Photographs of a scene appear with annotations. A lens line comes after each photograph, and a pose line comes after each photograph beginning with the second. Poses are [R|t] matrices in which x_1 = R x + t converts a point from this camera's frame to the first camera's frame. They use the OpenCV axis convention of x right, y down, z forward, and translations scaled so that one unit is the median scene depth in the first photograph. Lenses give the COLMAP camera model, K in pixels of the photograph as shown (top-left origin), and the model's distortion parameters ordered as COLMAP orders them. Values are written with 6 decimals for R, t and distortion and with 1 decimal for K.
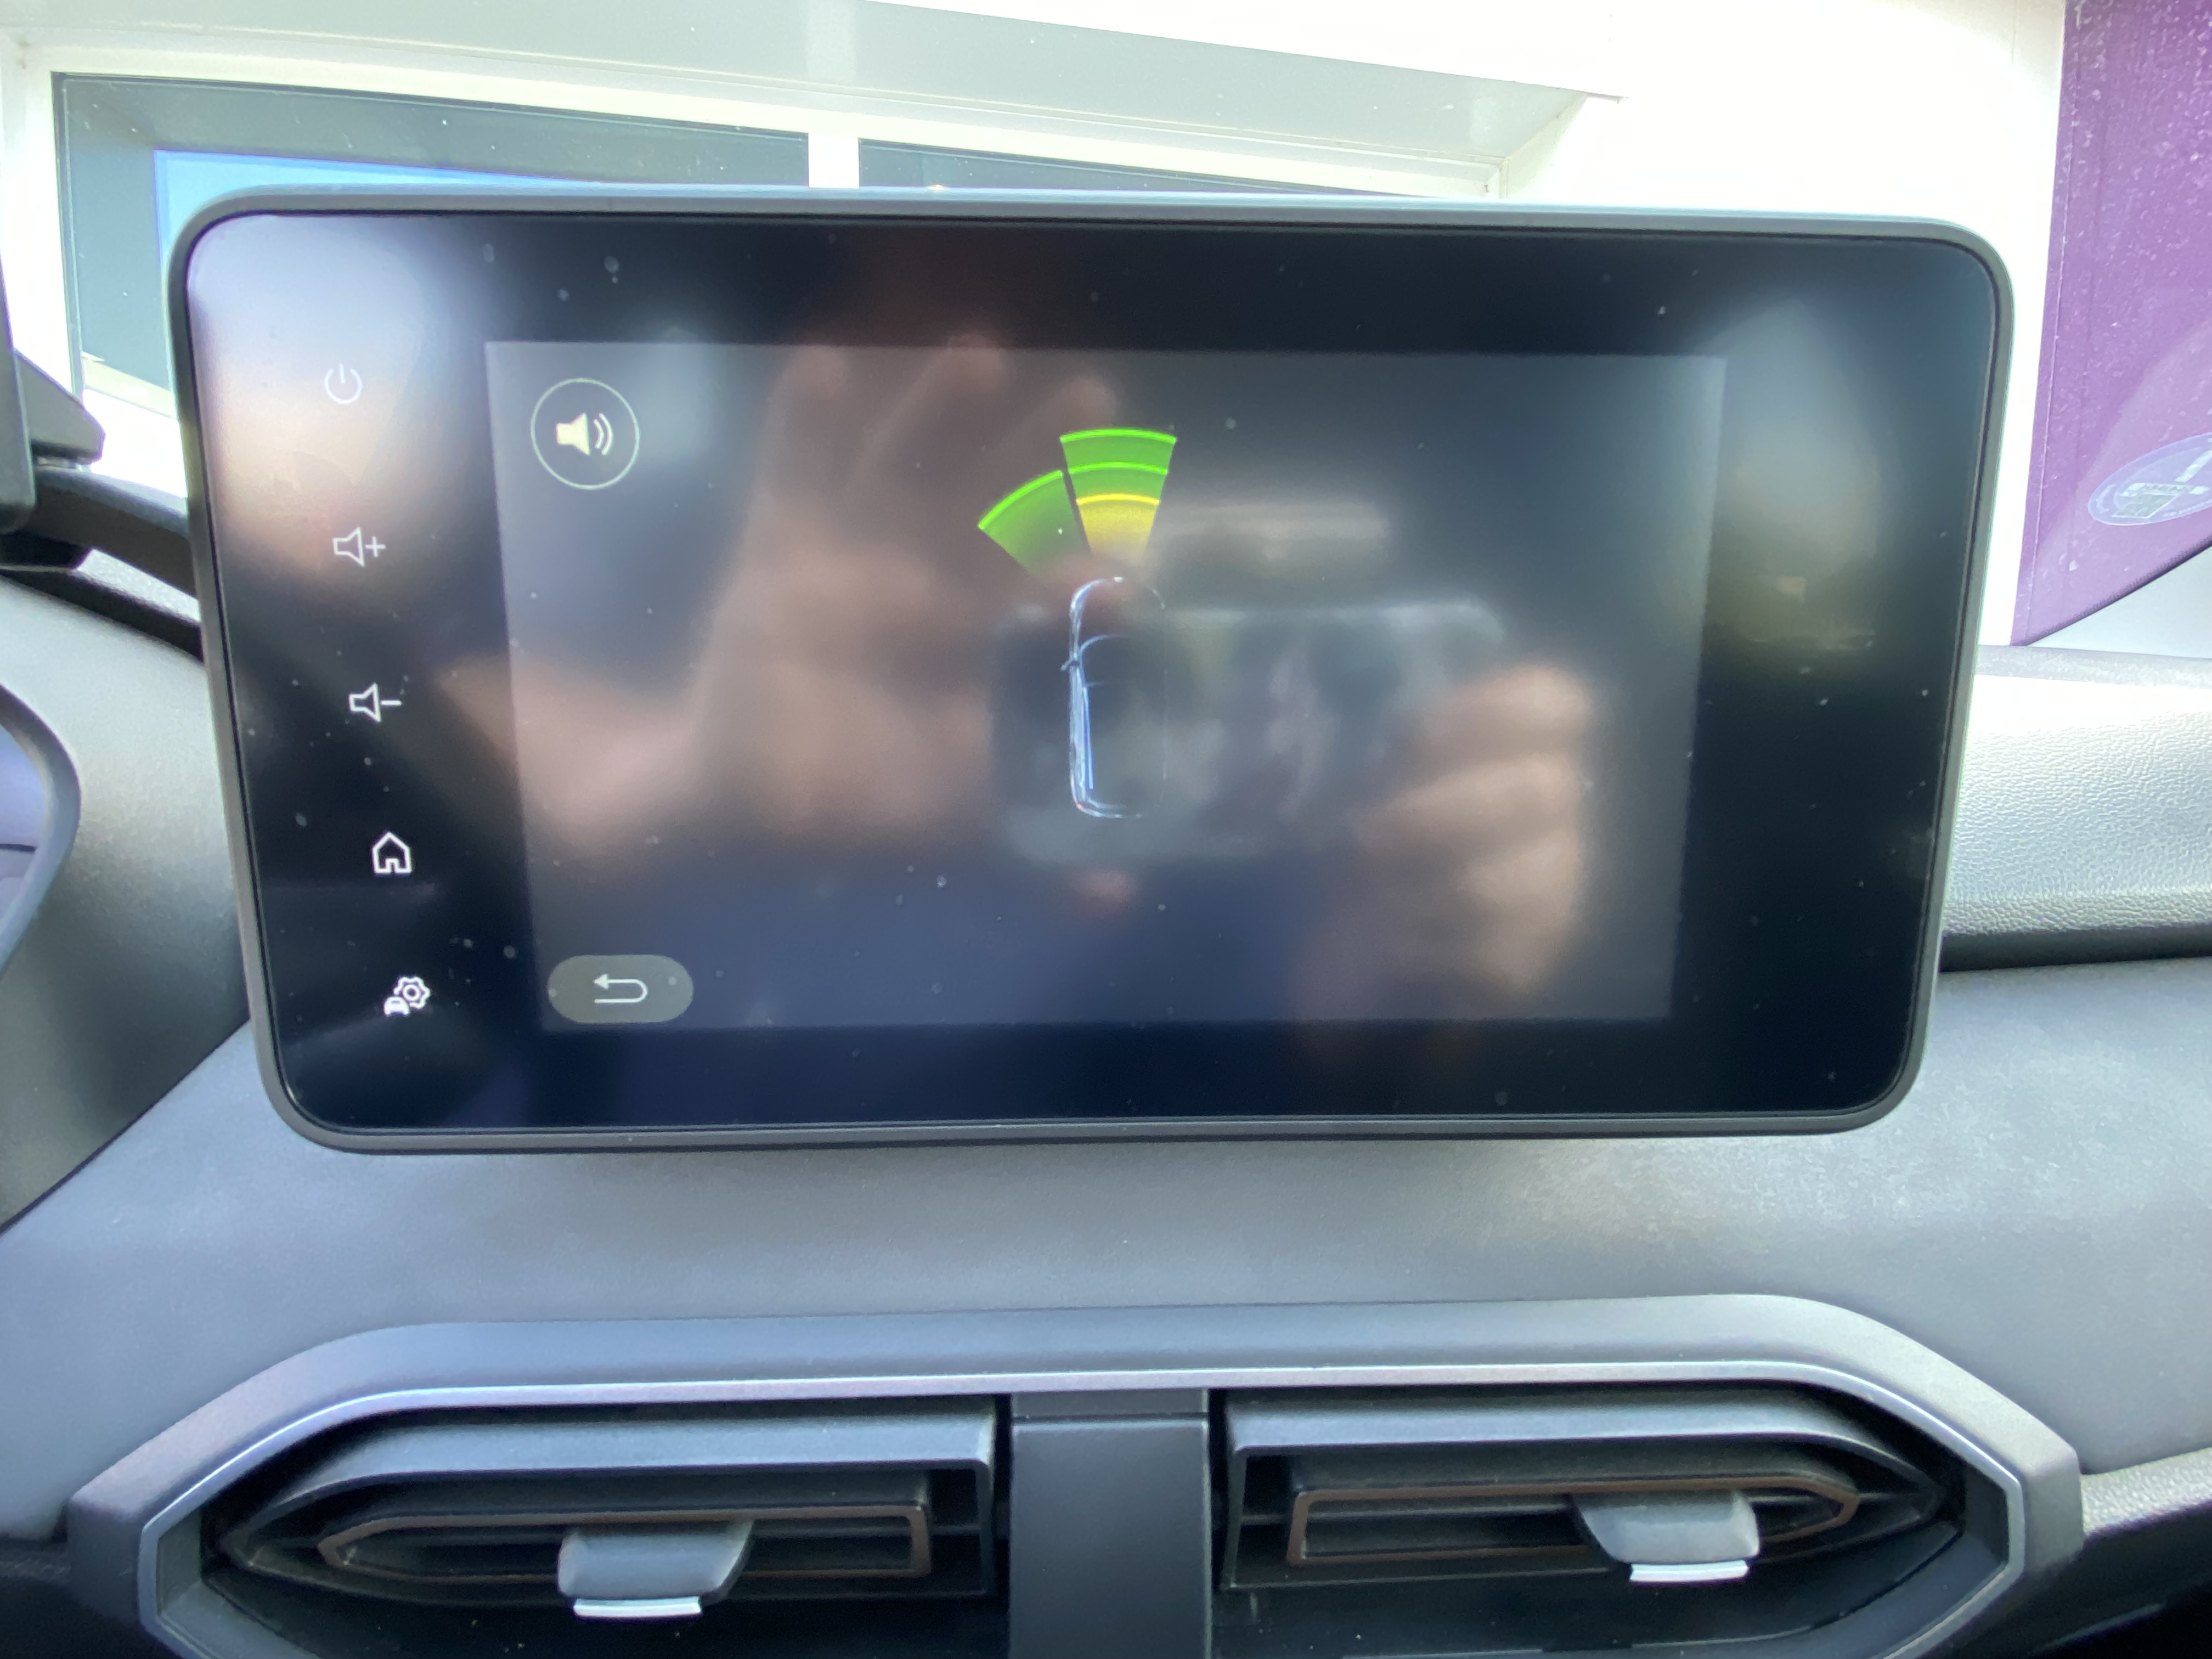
lens RADIAL K [[1047.5, 0, 1108.4], [0, 1047.5, 832.9], [0, 0, 1]] dist [0.013068, -0.006273]
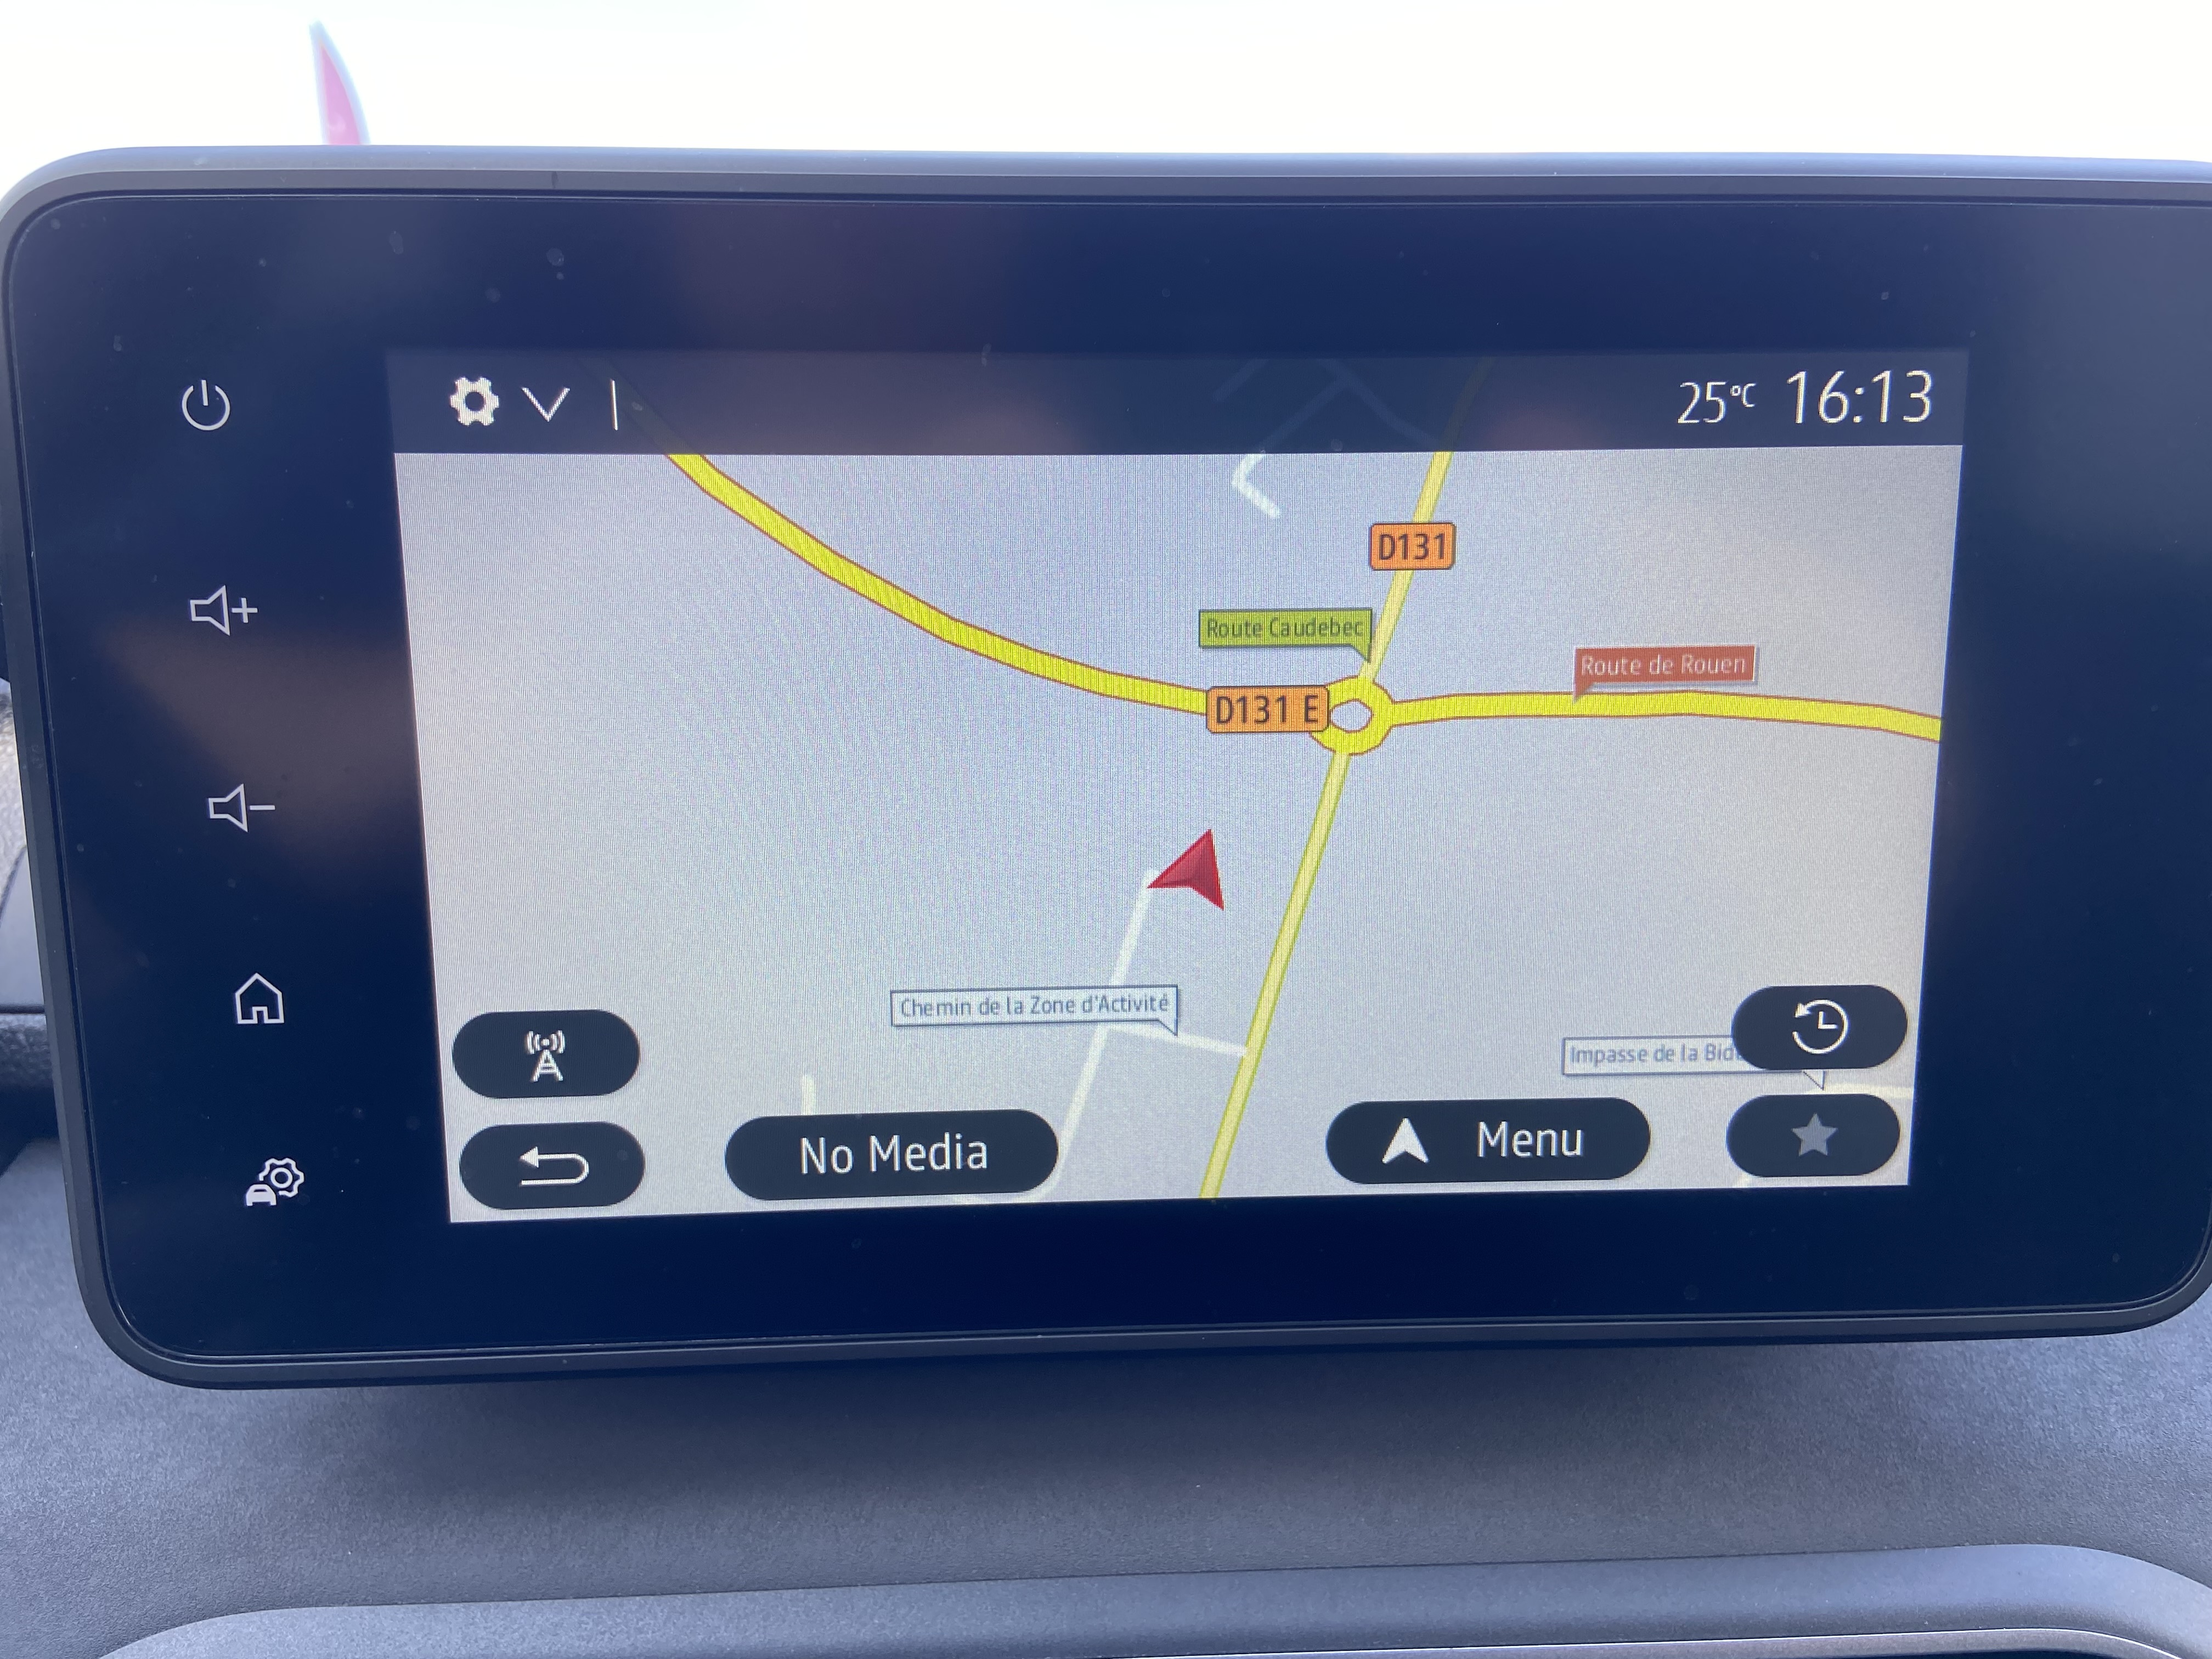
lens RADIAL K [[1664.7, 0, 1095.9], [0, 1664.7, 846.4], [0, 0, 1]] dist [0.106481, -0.123991]
pose [[0.999849, -0.009215, 0.014738, -0.079847], [0.009050, 0.999896, 0.011206, -0.095831], [-0.014840, -0.011071, 0.999829, -0.239134]]
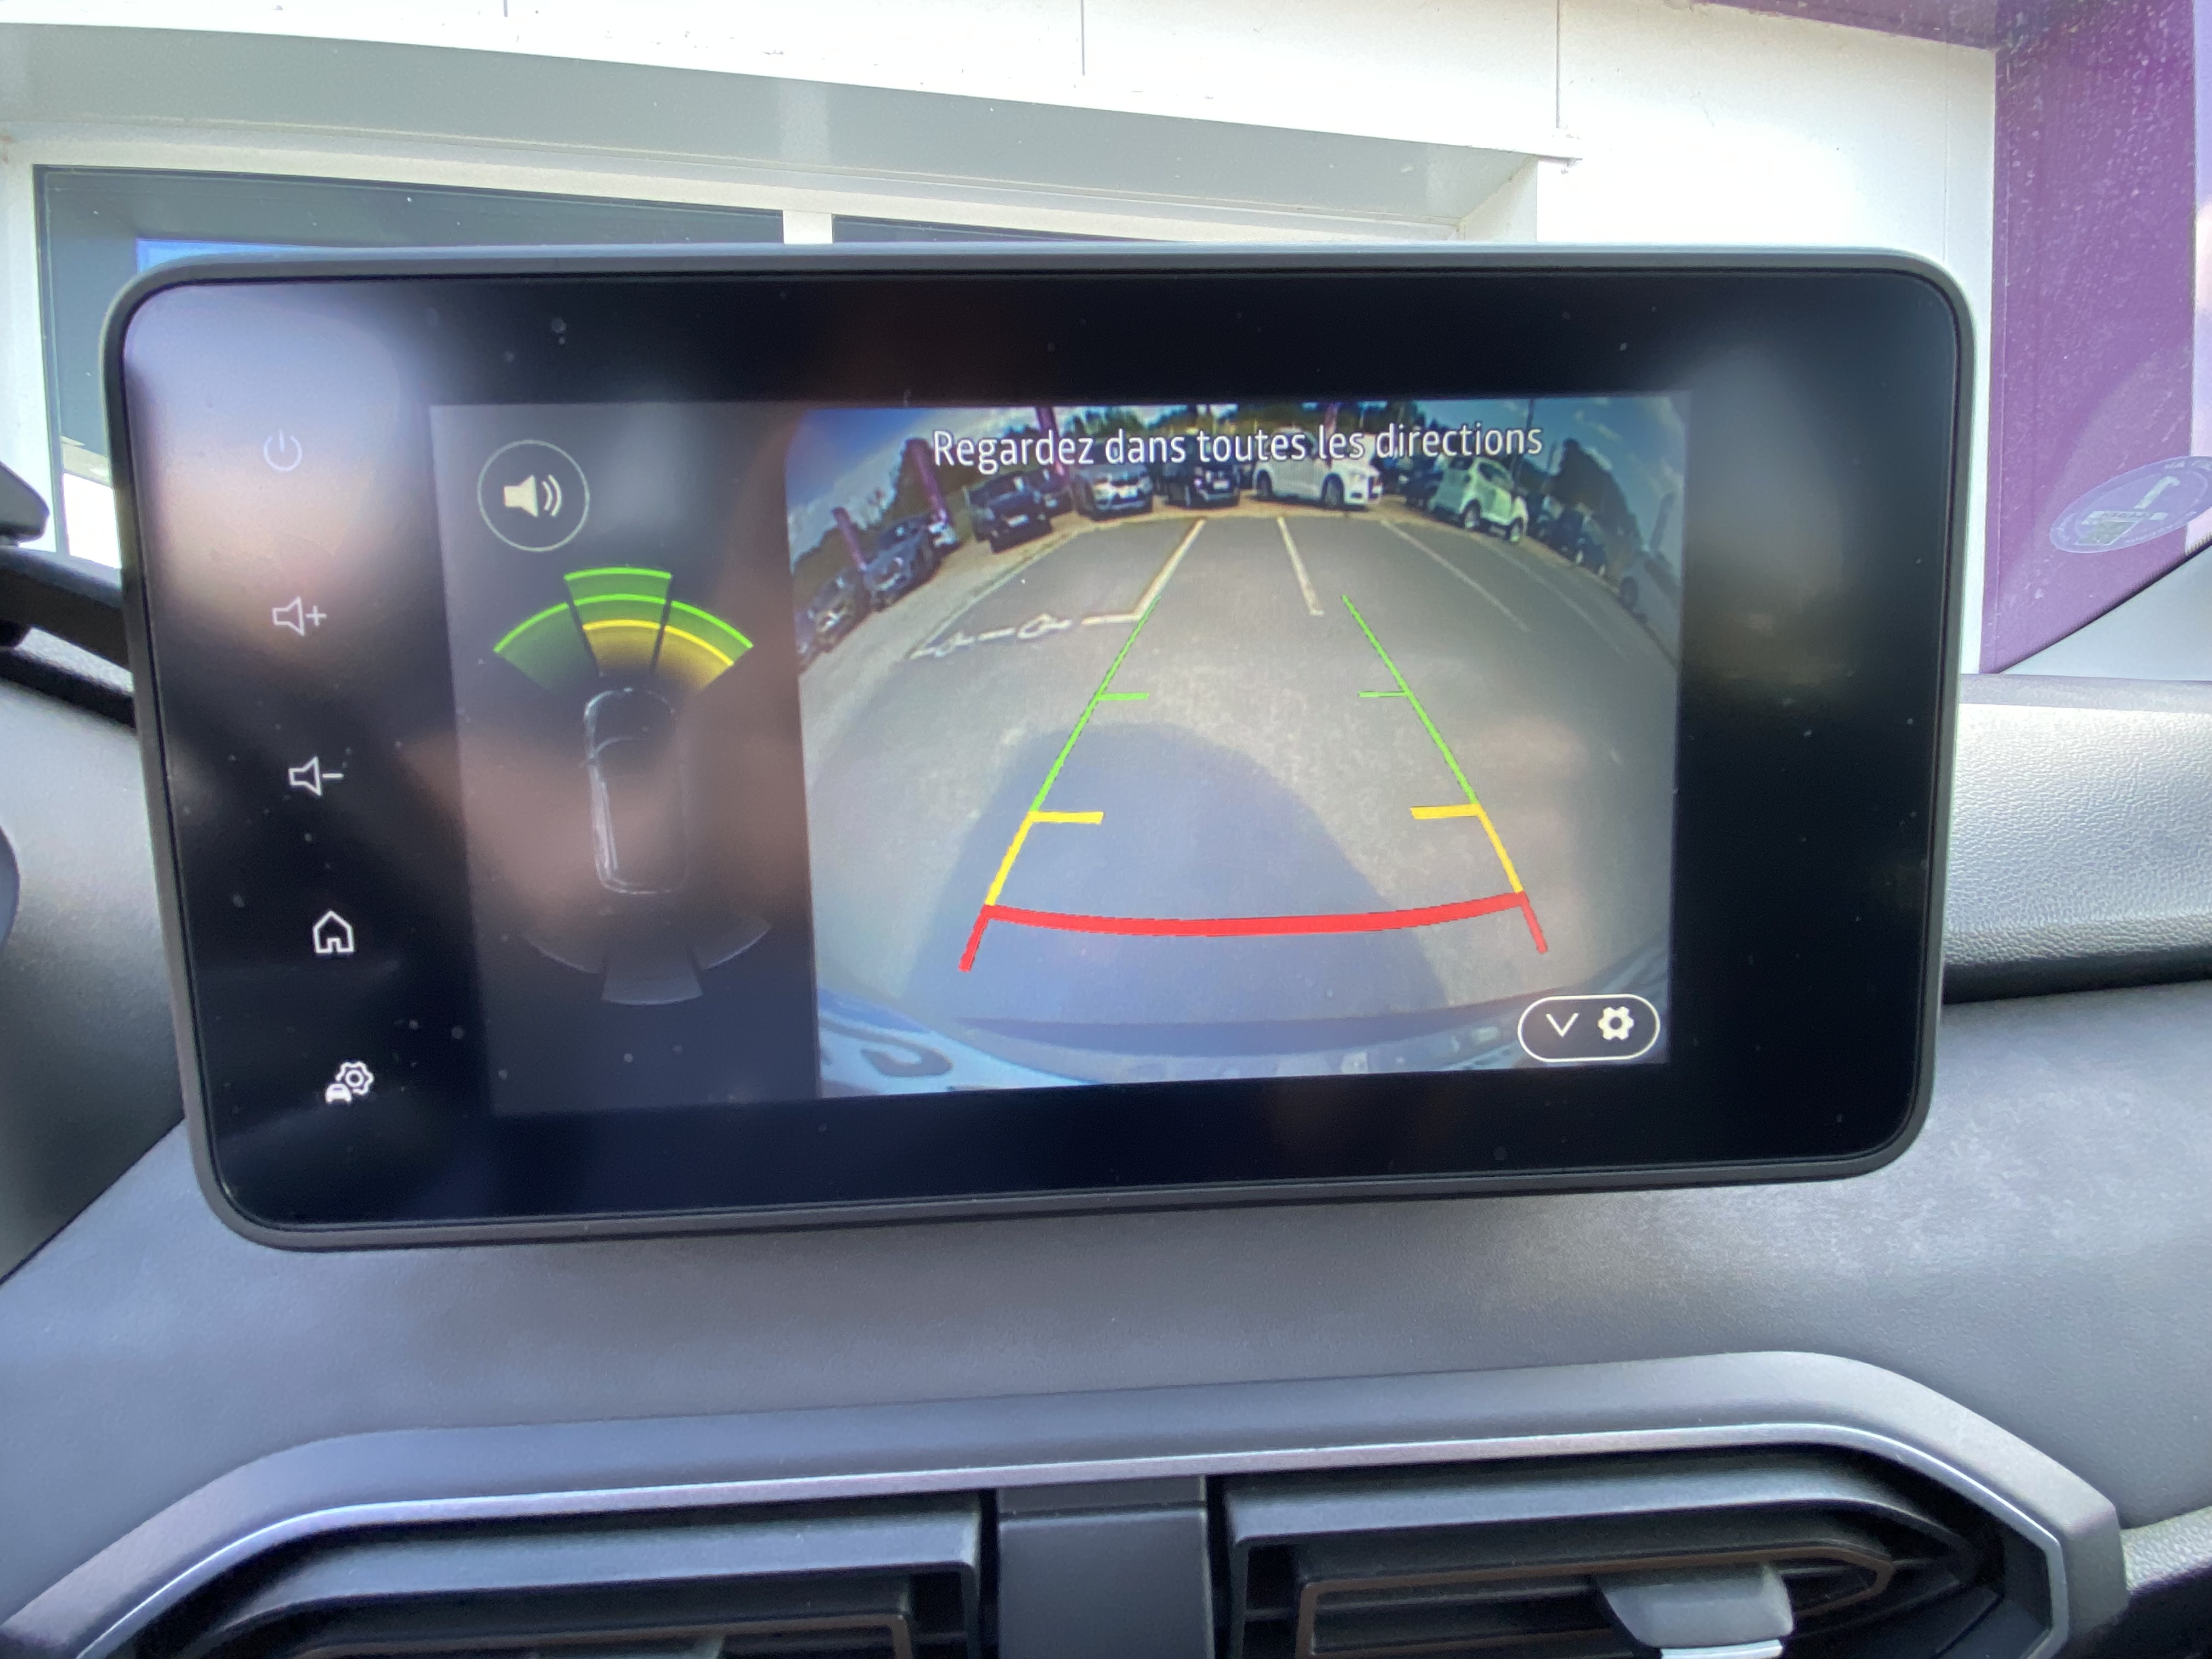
lens RADIAL K [[1047.5, 0, 1106.5], [0, 1047.5, 835.5], [0, 0, 1]] dist [0.013068, -0.006273]
pose [[0.999541, -0.028408, 0.010488, 0.013233], [0.028861, 0.998529, -0.045895, -0.004031], [-0.009168, 0.046176, 0.998891, 0.031615]]
